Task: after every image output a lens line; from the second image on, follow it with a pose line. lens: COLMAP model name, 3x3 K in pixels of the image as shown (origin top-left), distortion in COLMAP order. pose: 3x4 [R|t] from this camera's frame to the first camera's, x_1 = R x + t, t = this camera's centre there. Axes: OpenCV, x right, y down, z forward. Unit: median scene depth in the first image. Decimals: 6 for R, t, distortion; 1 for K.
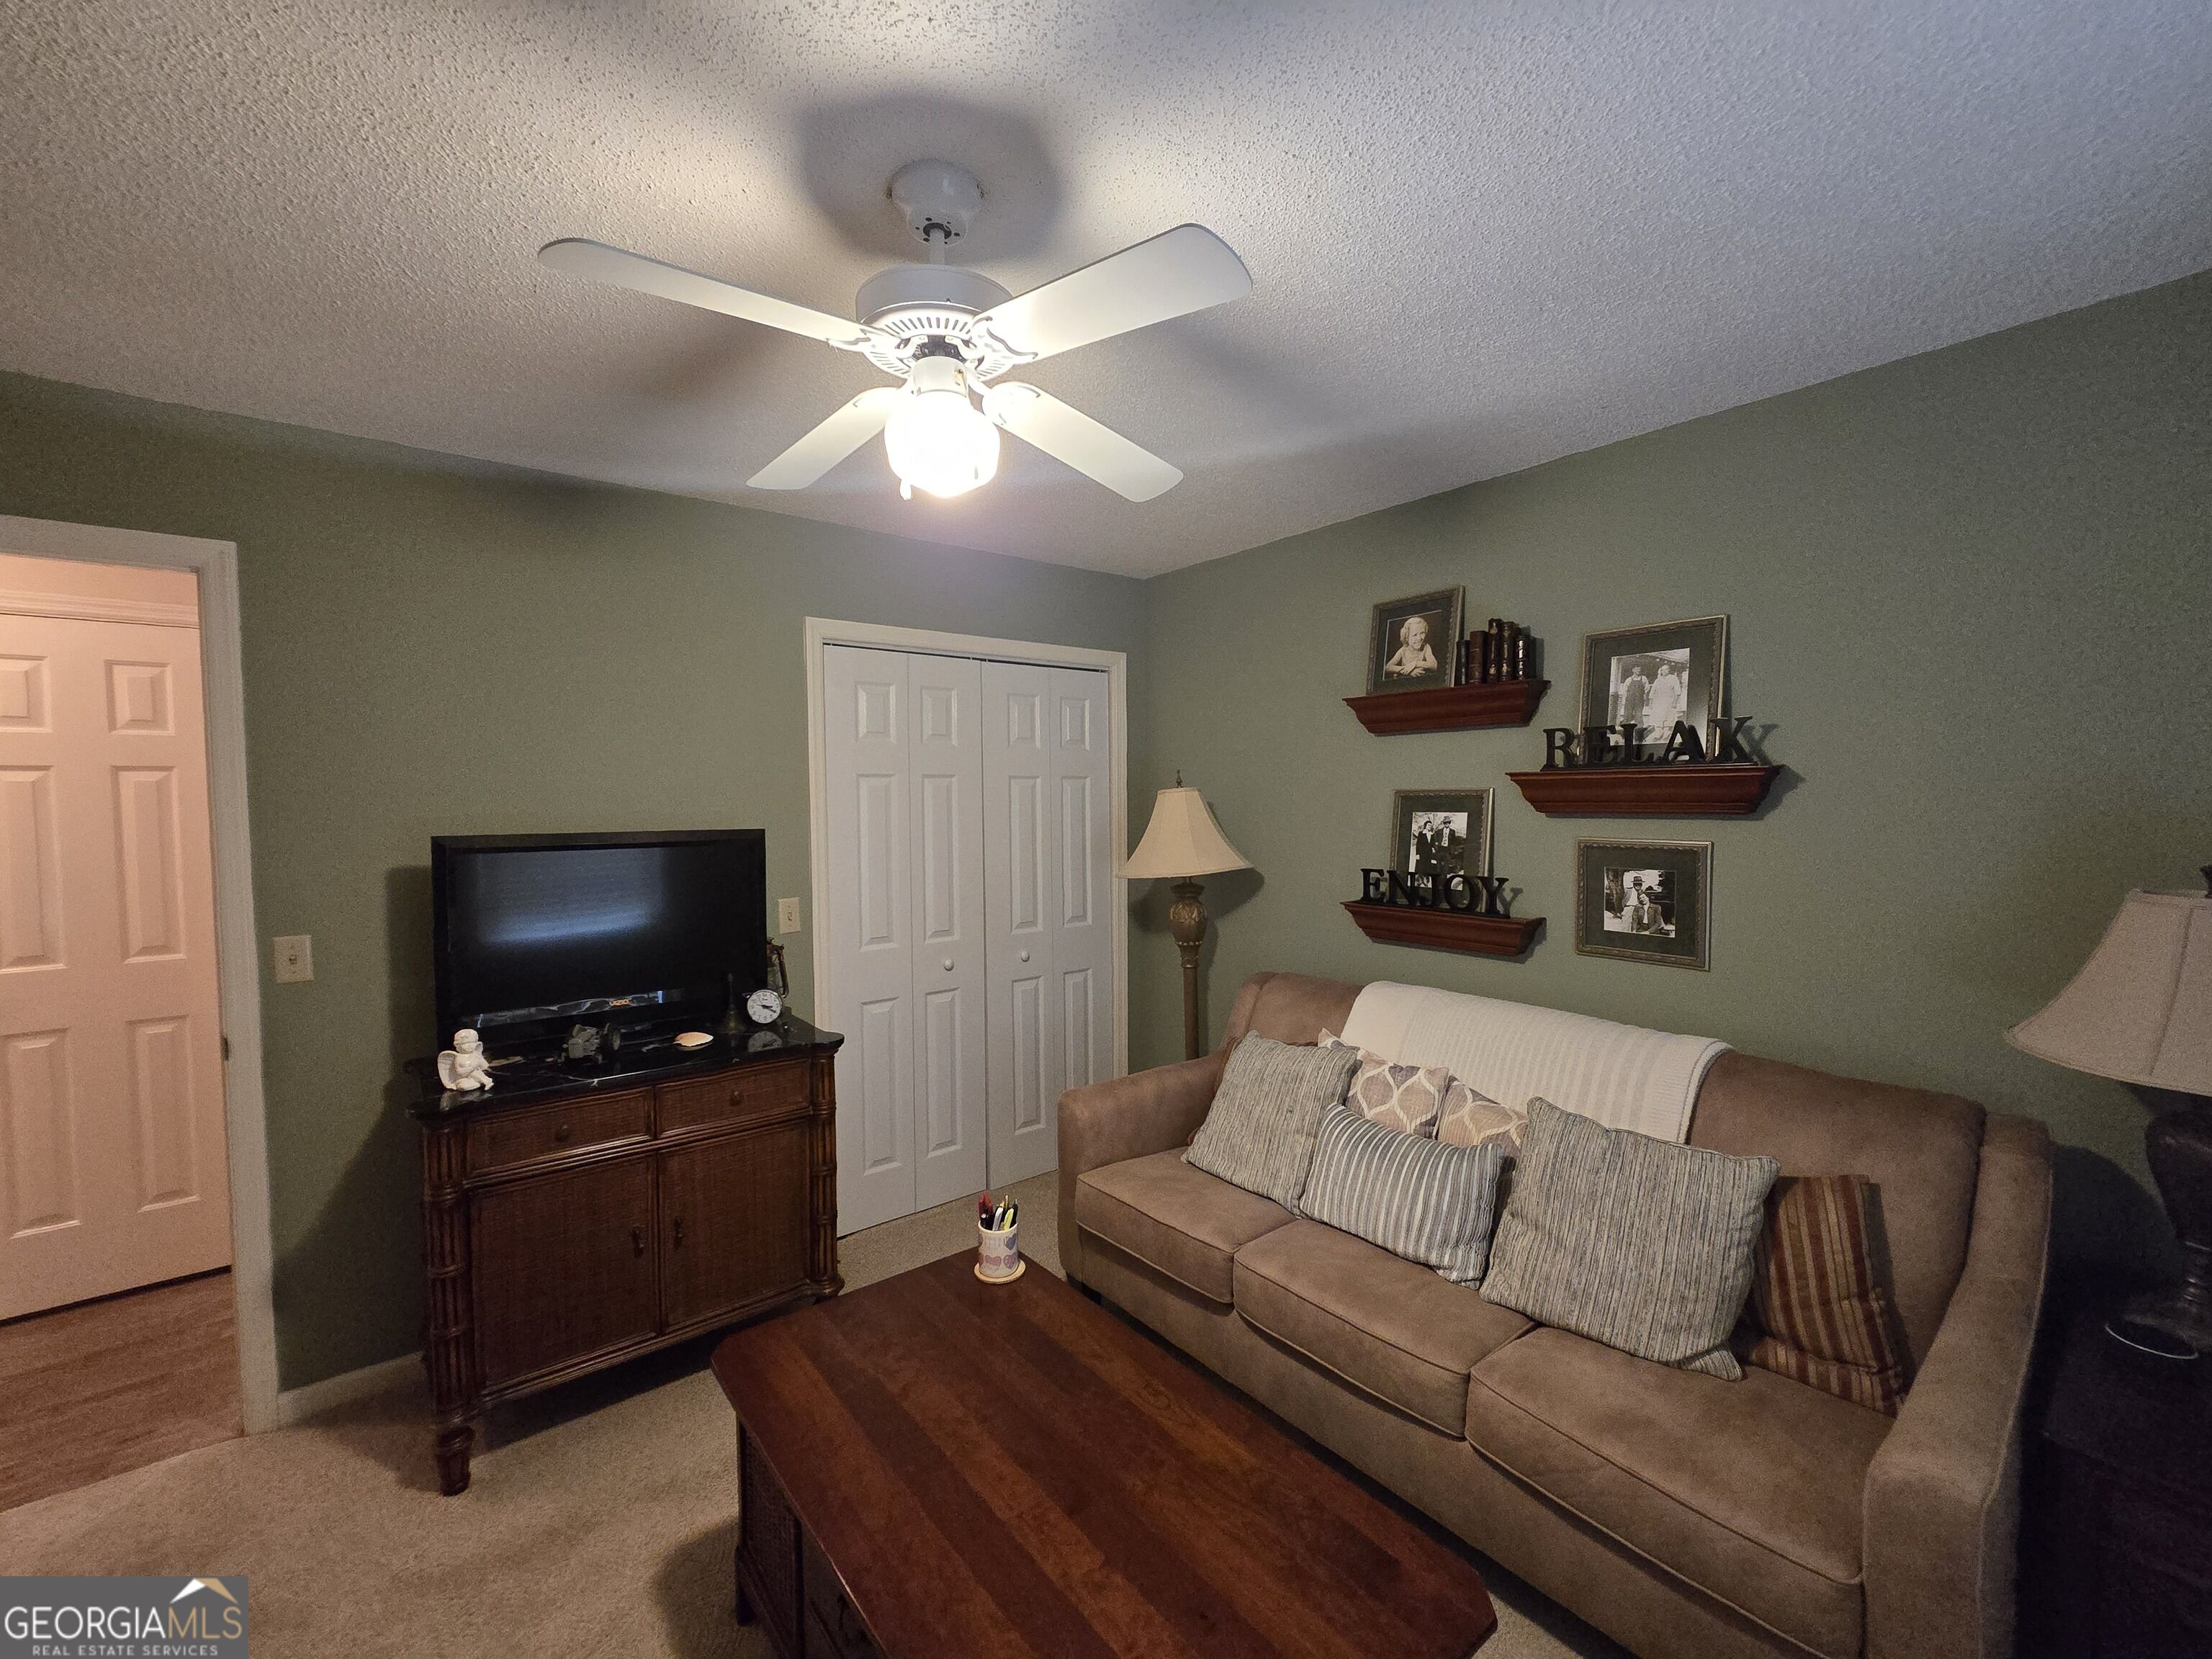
lens RADIAL K [[903.3, 0, 1106.0], [0, 903.3, 829.5], [0, 0, 1]] dist [-0.001516, -0.000122]
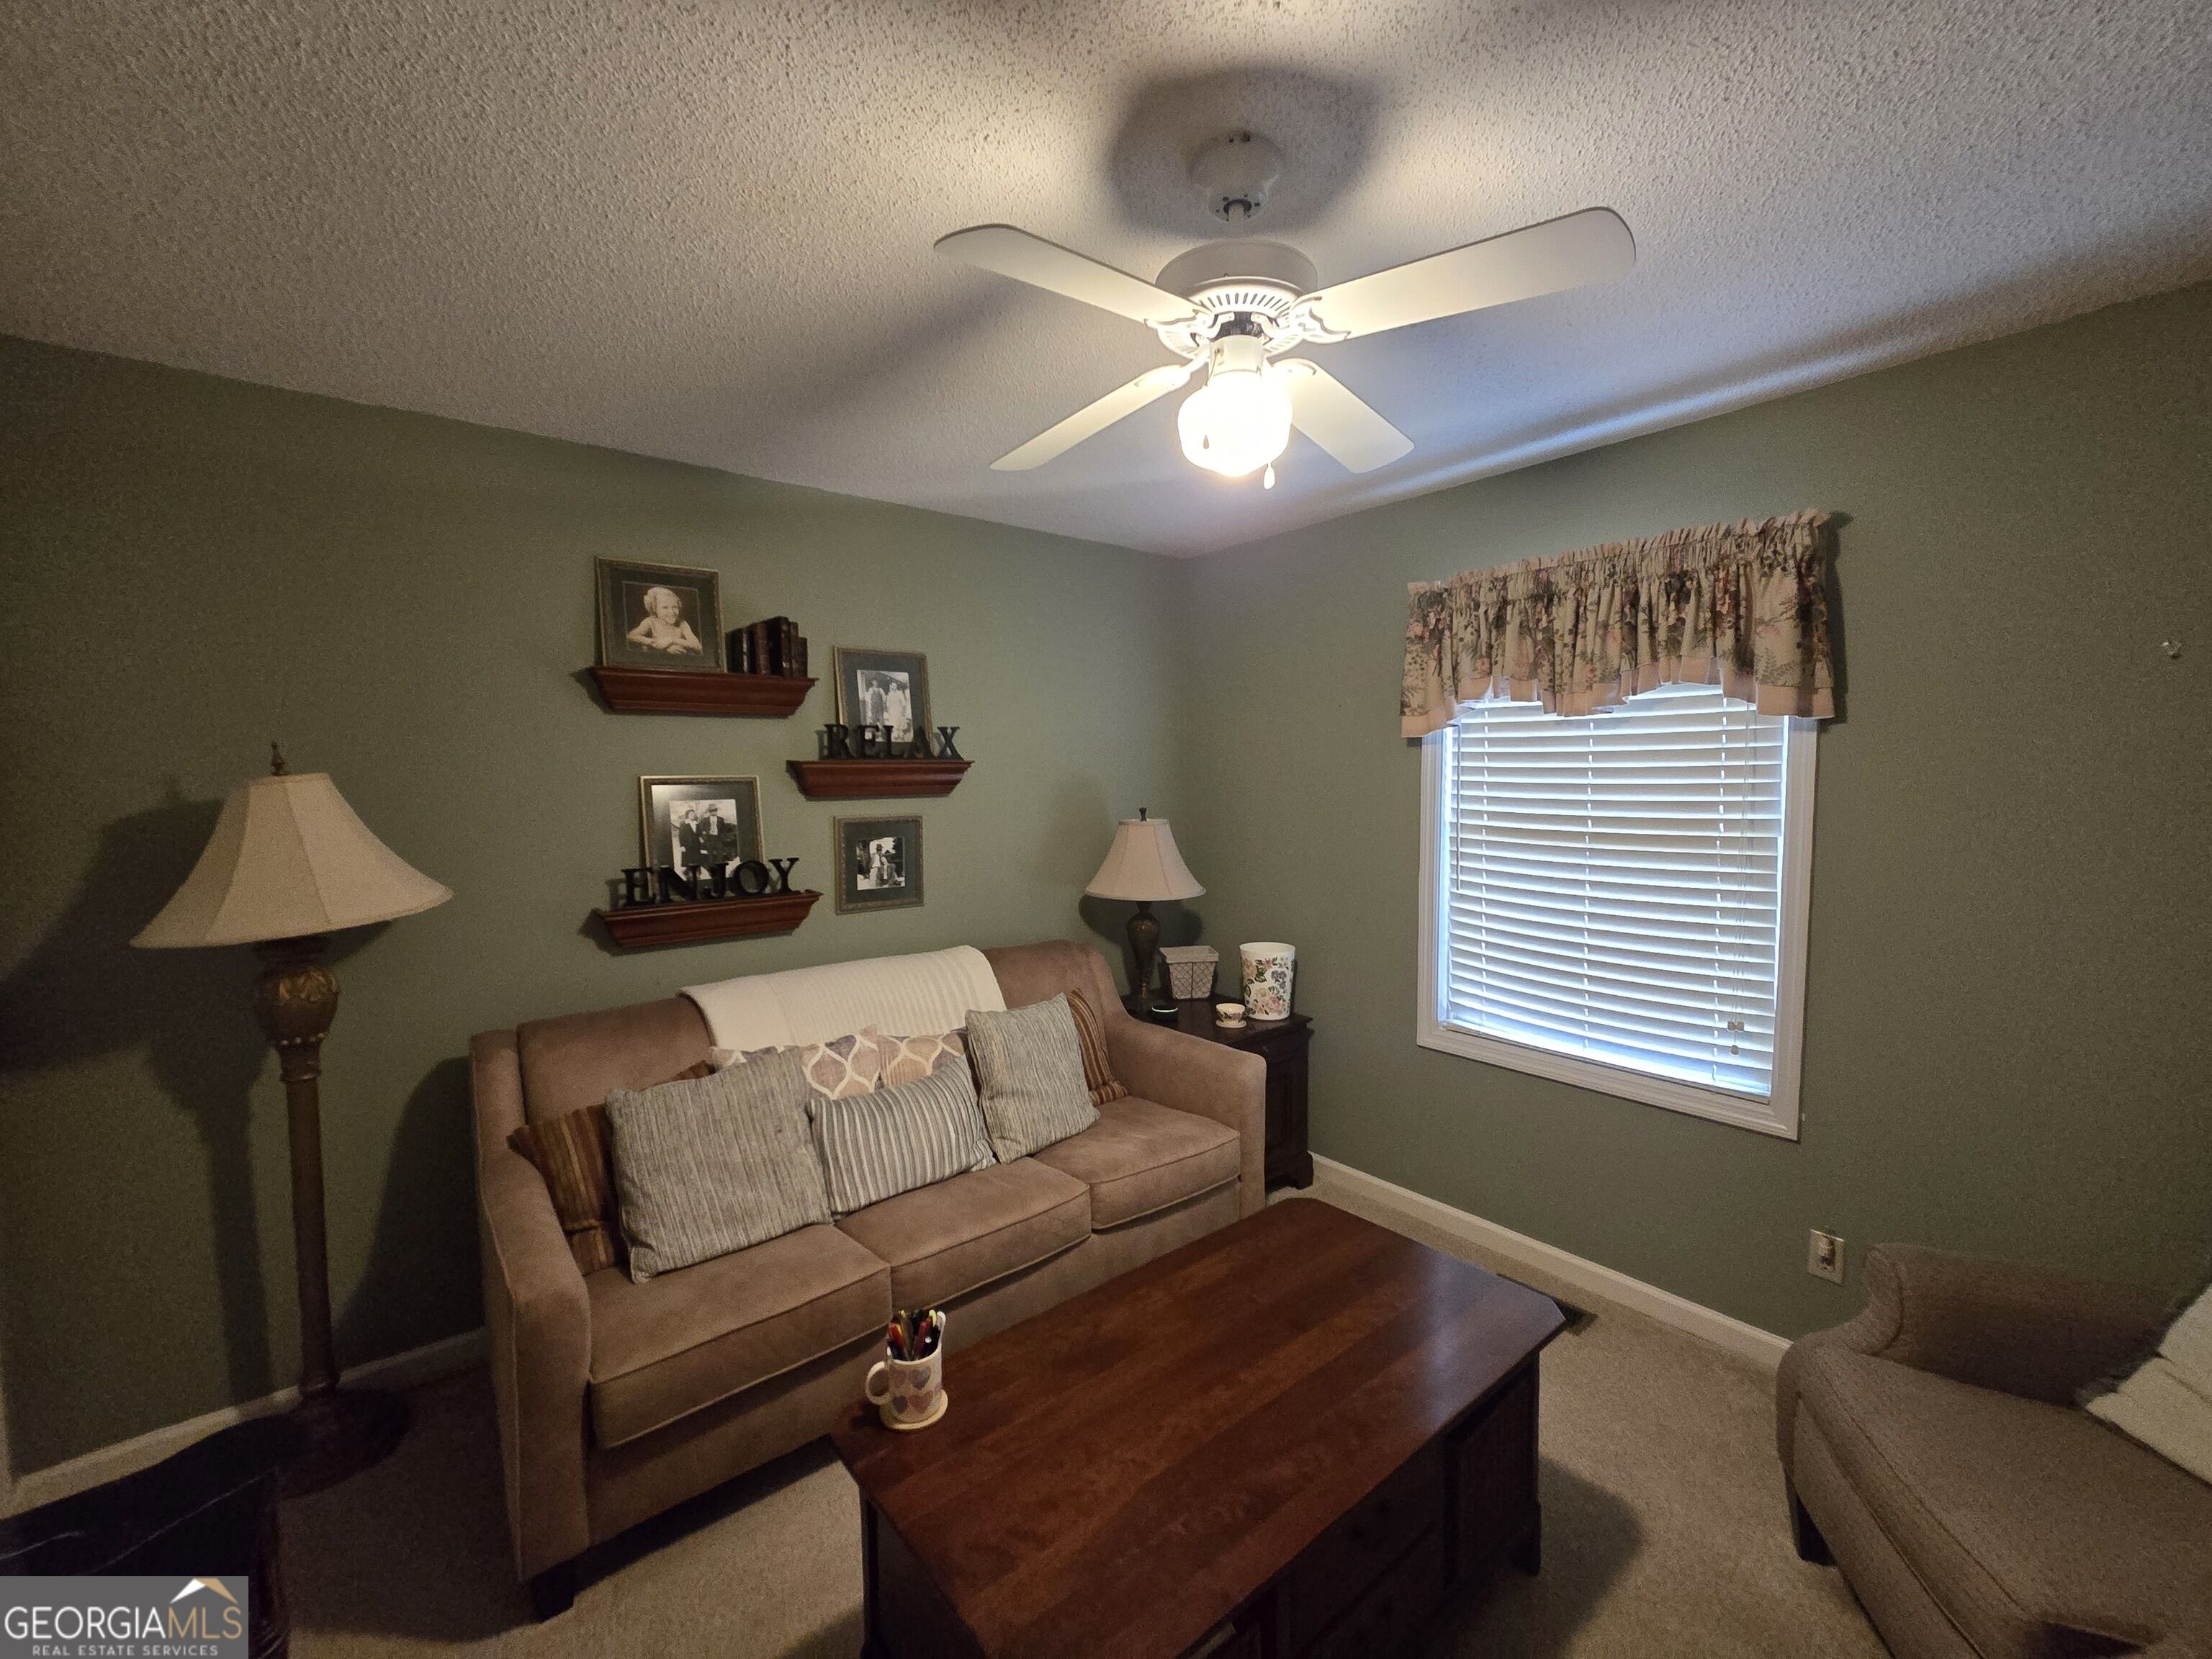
lens RADIAL K [[907.9, 0, 1103.8], [0, 907.9, 835.4], [0, 0, 1]] dist [-0.002359, -0.000201]
pose [[-0.001365, -0.063294, 0.997994, -0.691937], [0.046604, 0.996907, 0.063289, -0.026695], [-0.998913, 0.046597, 0.001589, 0.664463]]
